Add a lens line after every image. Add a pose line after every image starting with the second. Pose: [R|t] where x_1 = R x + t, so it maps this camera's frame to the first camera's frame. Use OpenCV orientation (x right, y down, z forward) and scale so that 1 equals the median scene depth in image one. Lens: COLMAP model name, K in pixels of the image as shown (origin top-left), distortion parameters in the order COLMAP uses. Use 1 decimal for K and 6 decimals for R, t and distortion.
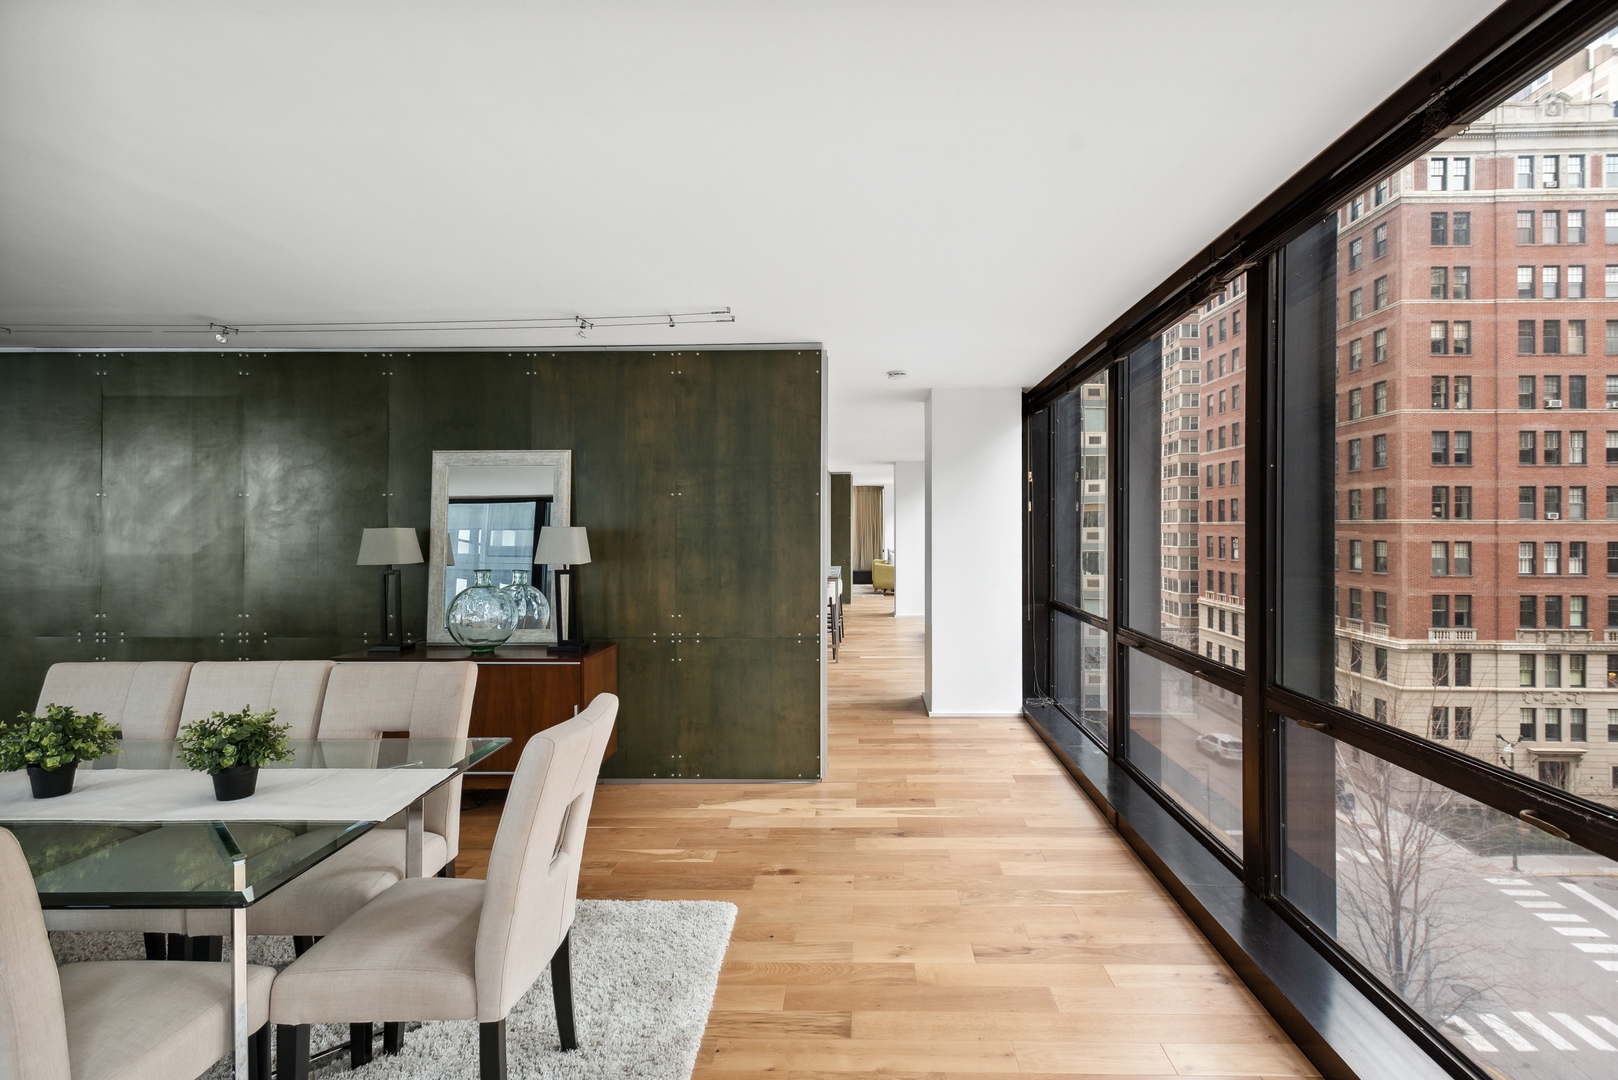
lens RADIAL K [[771.6, 0, 852.4], [0, 771.6, 524.4], [0, 0, 1]] dist [-0.001455, -0.000343]
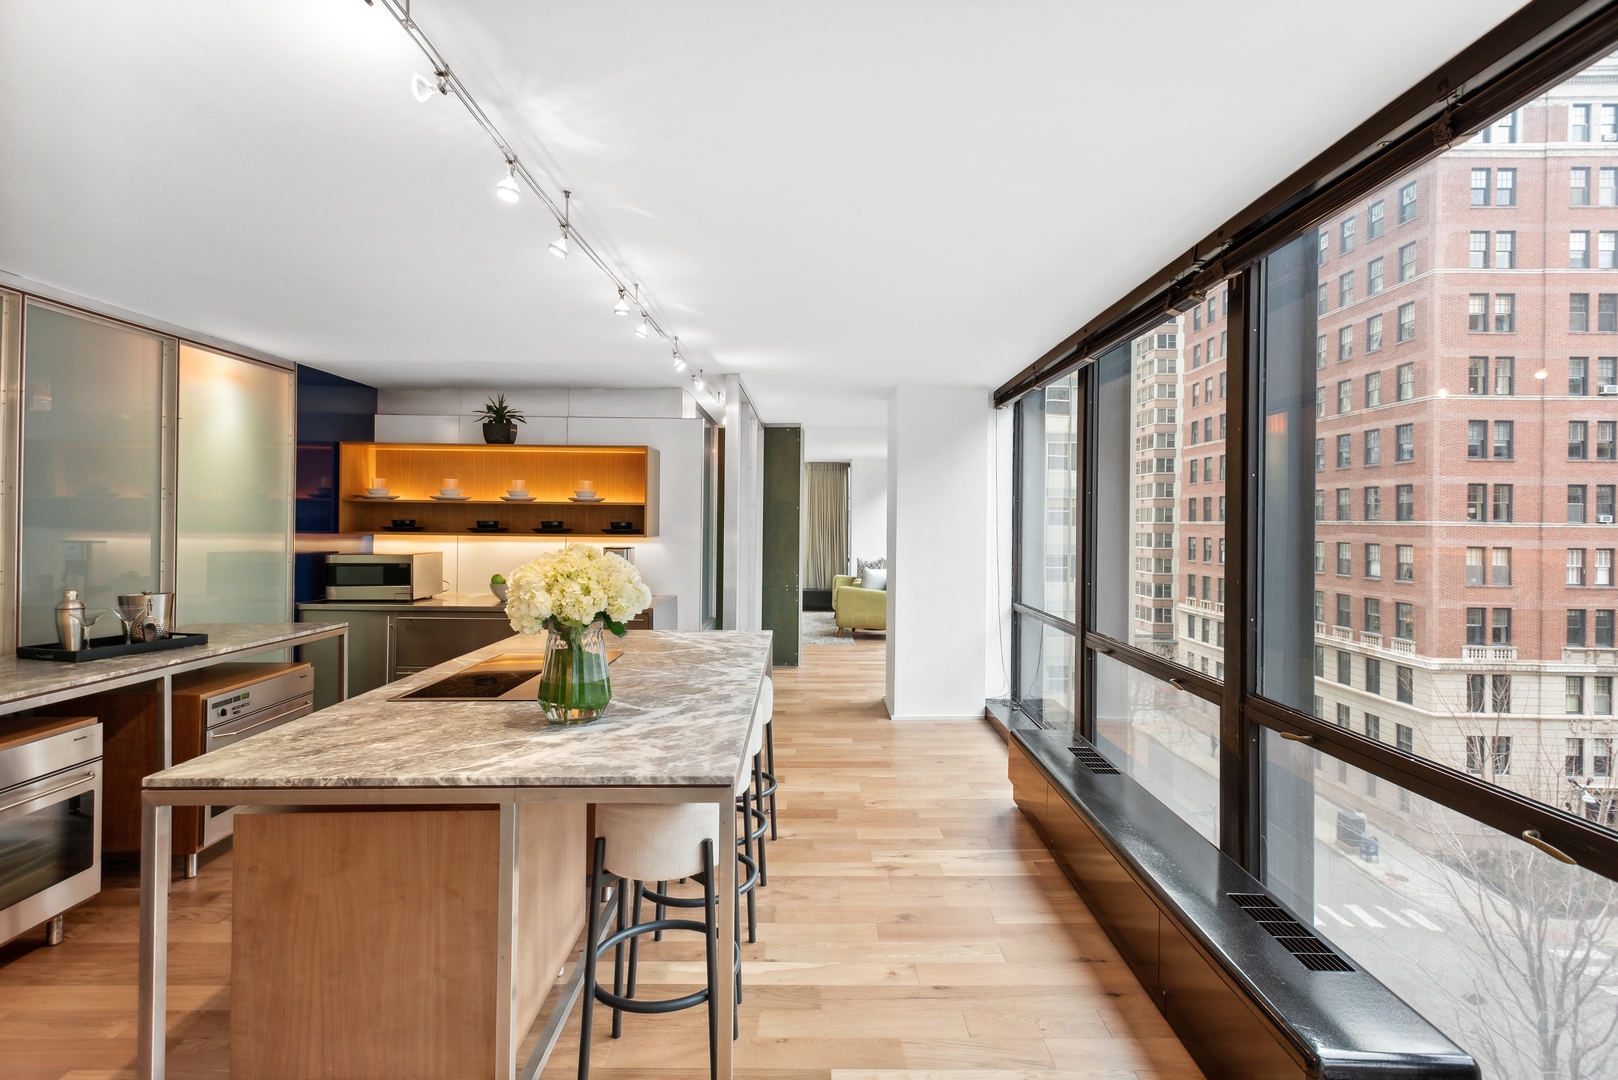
lens RADIAL K [[767.0, 0, 811.1], [0, 767.0, 523.1], [0, 0, 1]] dist [0.003031, 0.000722]
pose [[0.999913, 0.008870, 0.009746, 0.000343], [-0.008897, 0.999956, 0.002819, -0.000081], [-0.009721, -0.002905, 0.999949, 0.136039]]
